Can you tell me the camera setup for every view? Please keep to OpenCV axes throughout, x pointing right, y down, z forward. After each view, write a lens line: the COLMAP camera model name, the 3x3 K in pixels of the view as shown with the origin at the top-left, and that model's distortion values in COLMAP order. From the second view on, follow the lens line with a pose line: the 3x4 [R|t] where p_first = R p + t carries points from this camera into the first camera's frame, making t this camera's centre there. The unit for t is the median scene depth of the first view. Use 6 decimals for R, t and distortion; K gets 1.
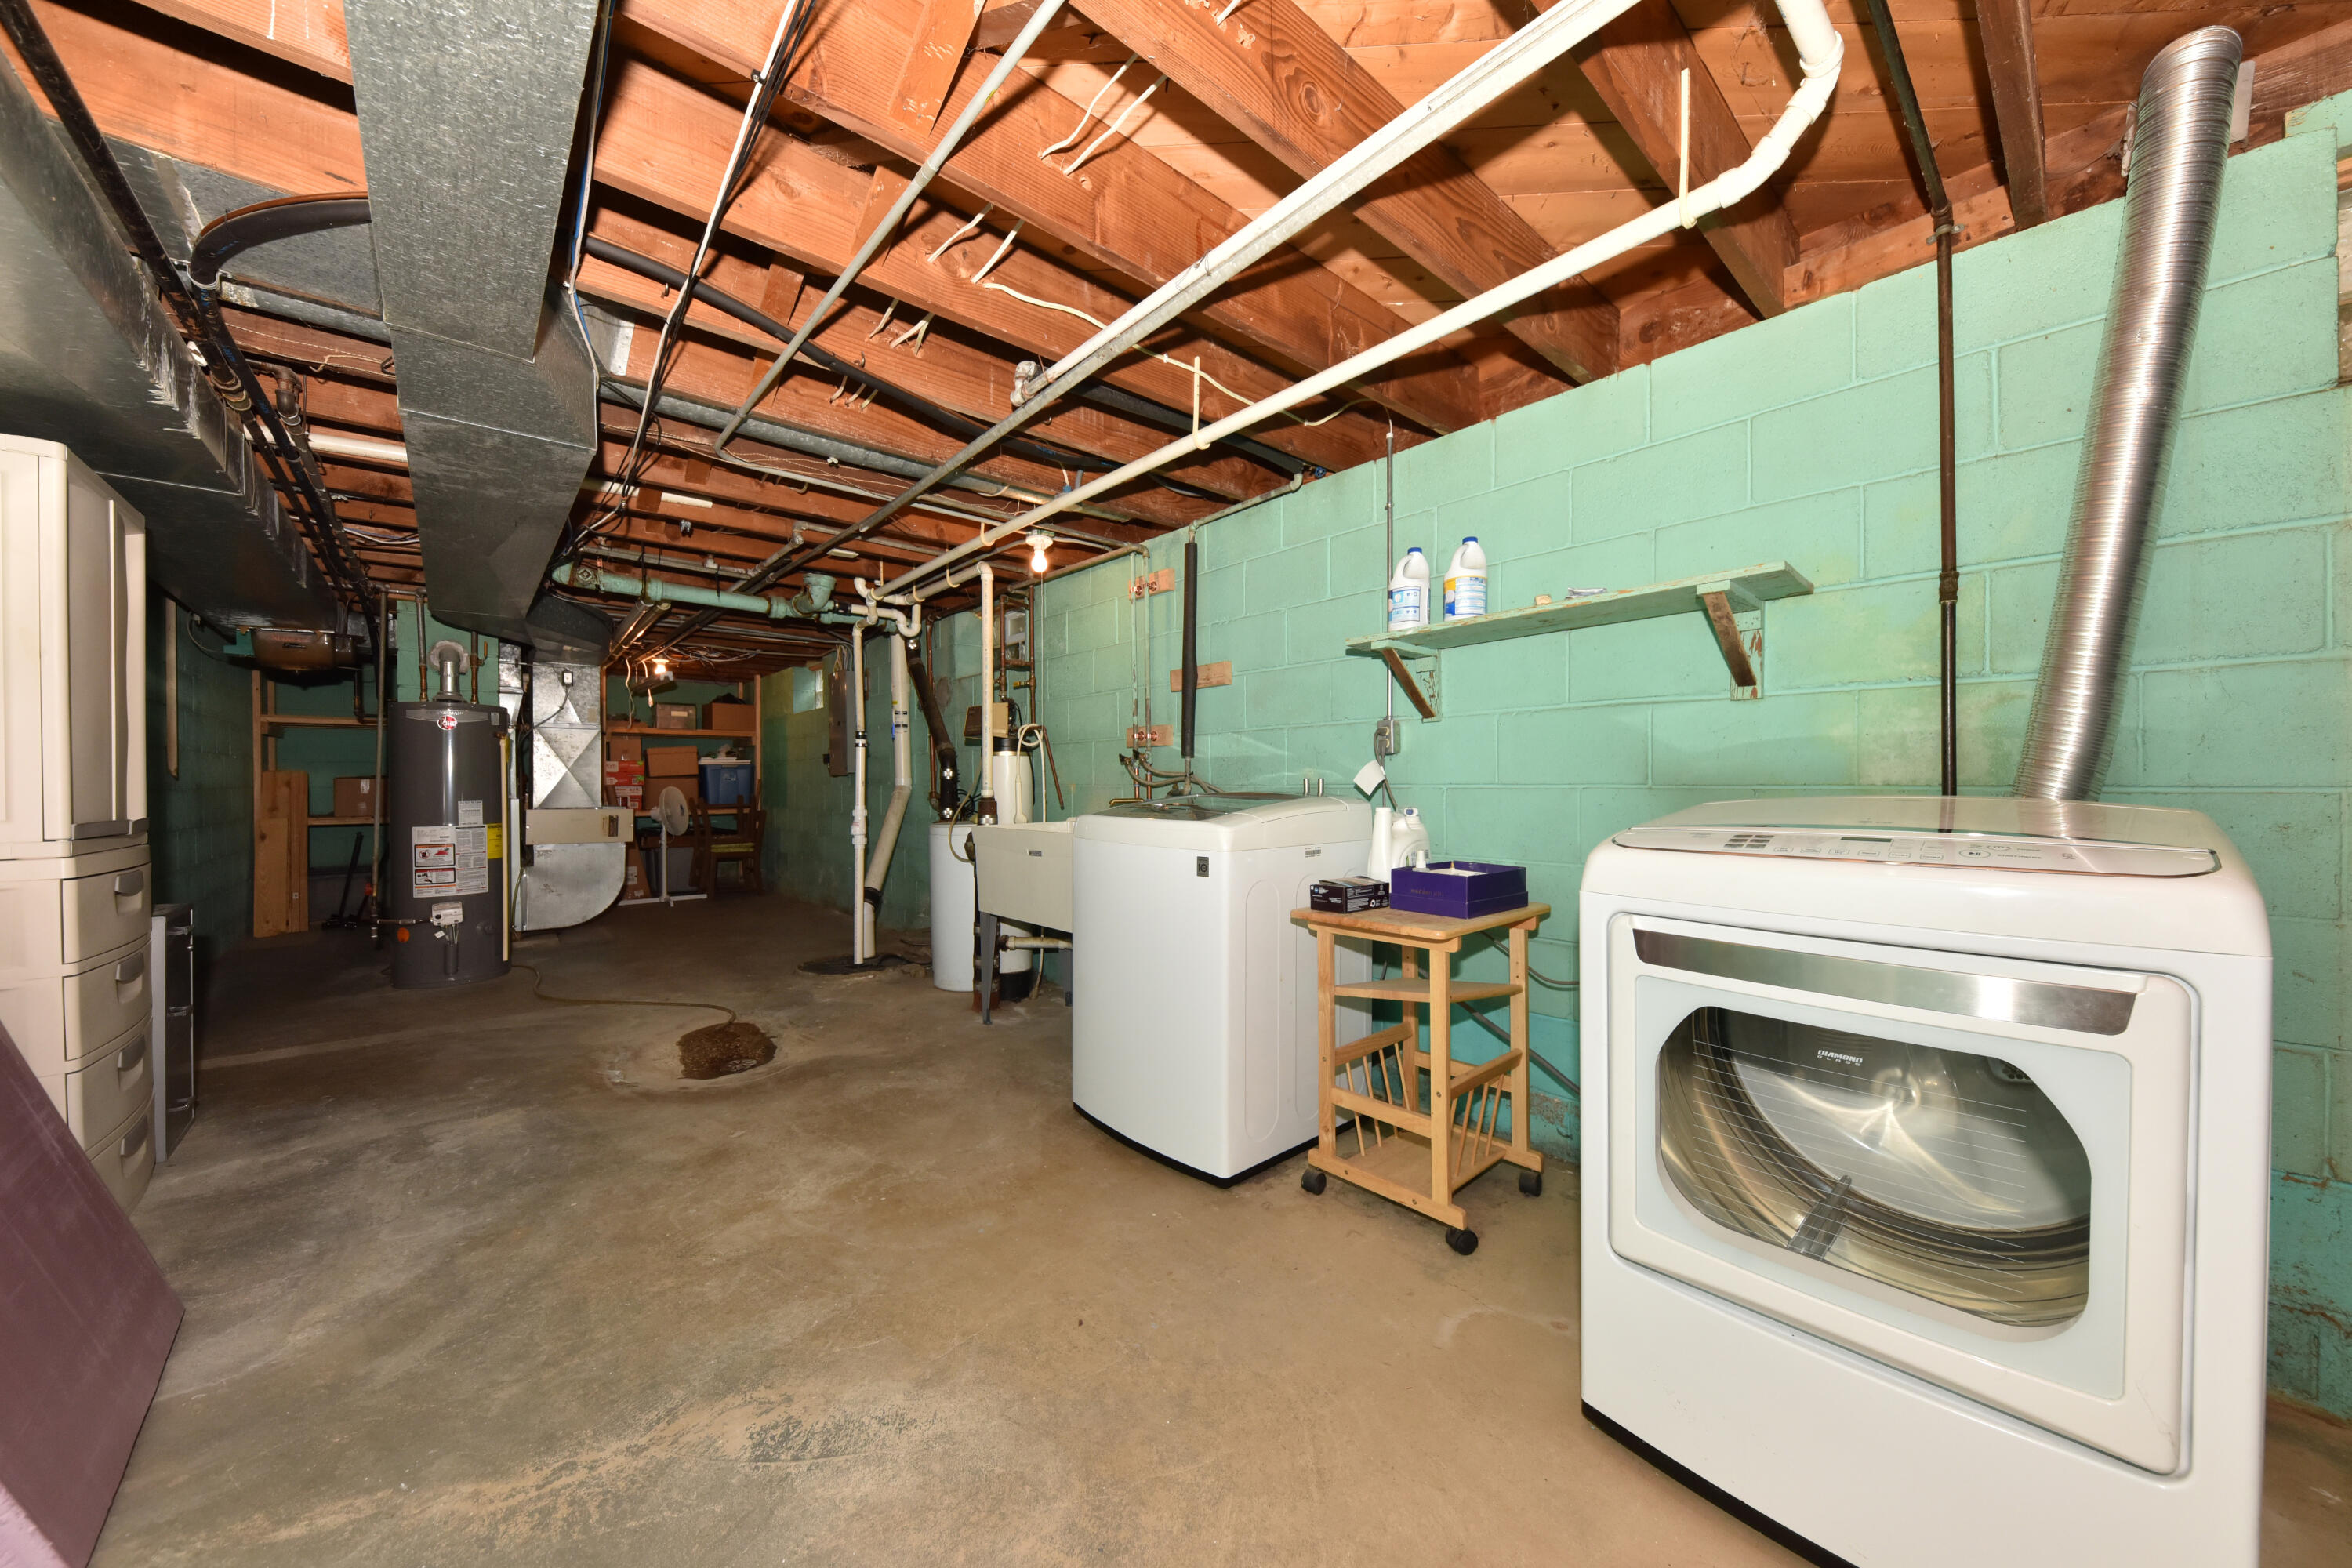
lens RADIAL K [[816.3, 0, 1187.3], [0, 816.3, 786.8], [0, 0, 1]] dist [0.000307, 0.000011]
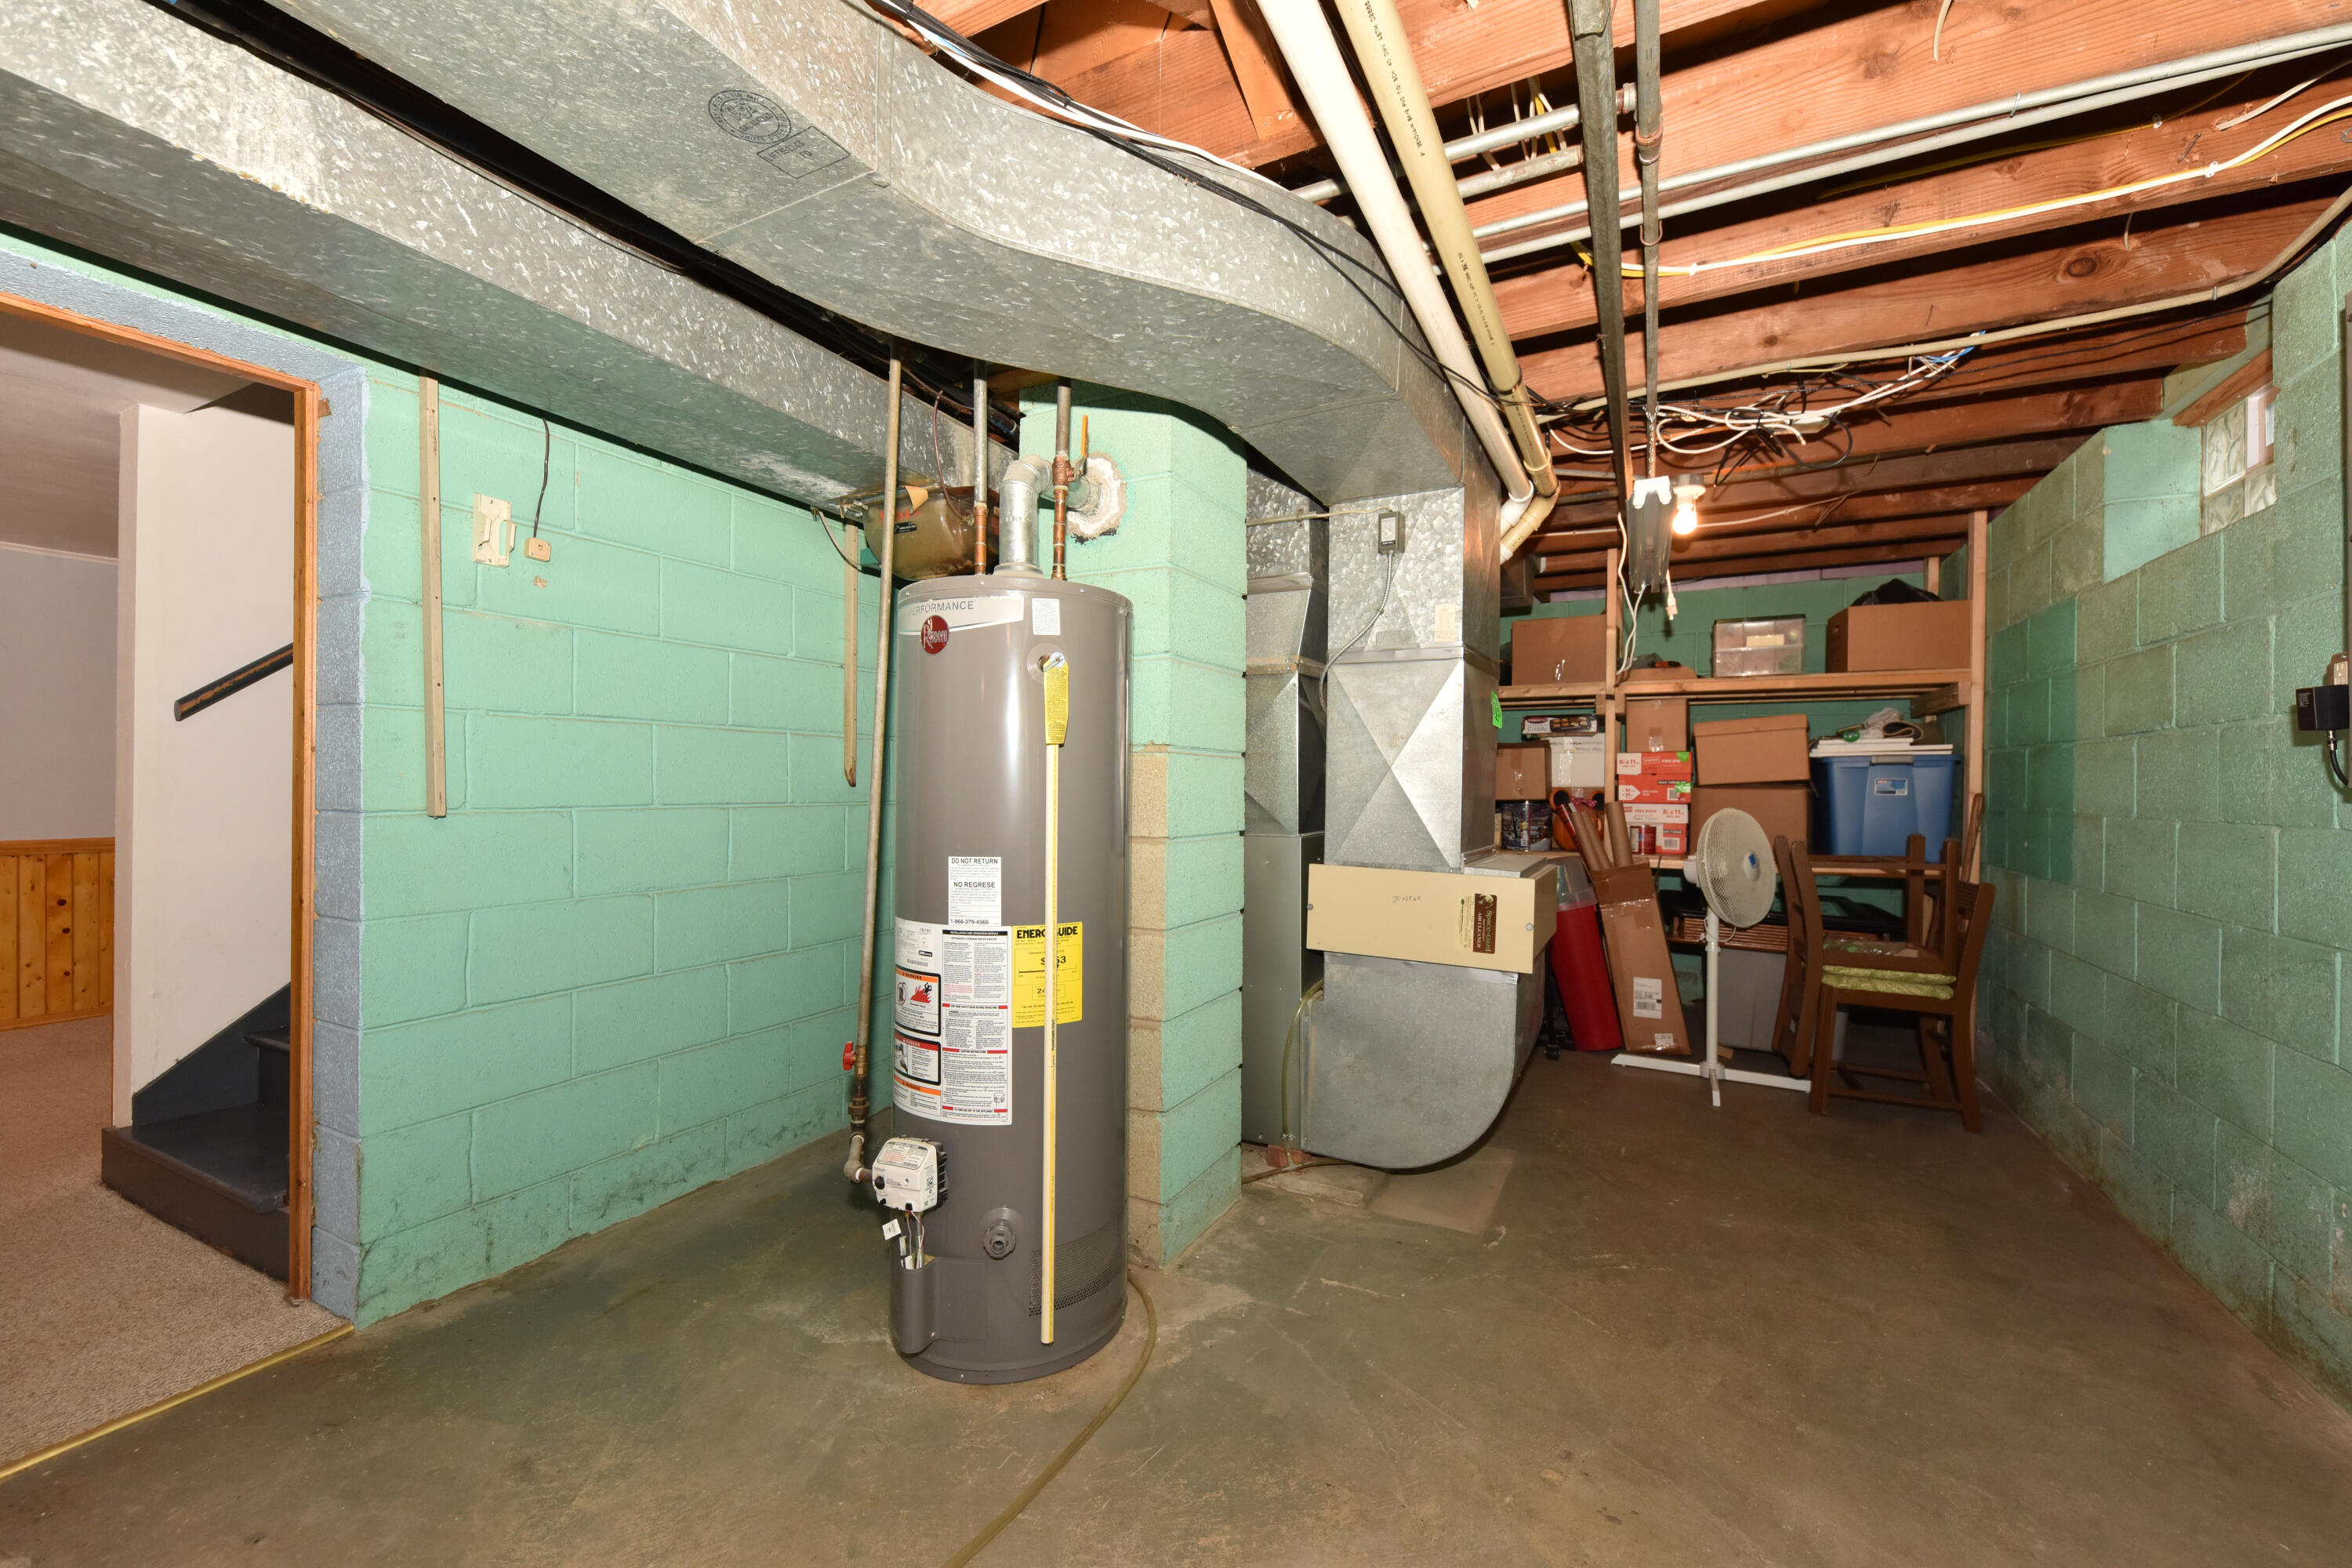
lens RADIAL K [[945.6, 0, 1181.8], [0, 945.6, 788.0], [0, 0, 1]] dist [-0.000356, -0.000068]
pose [[0.368553, 0.010233, -0.929551, -0.270869], [-0.016954, 0.999847, 0.004285, -0.007813], [0.929452, 0.014180, 0.368670, 0.530397]]
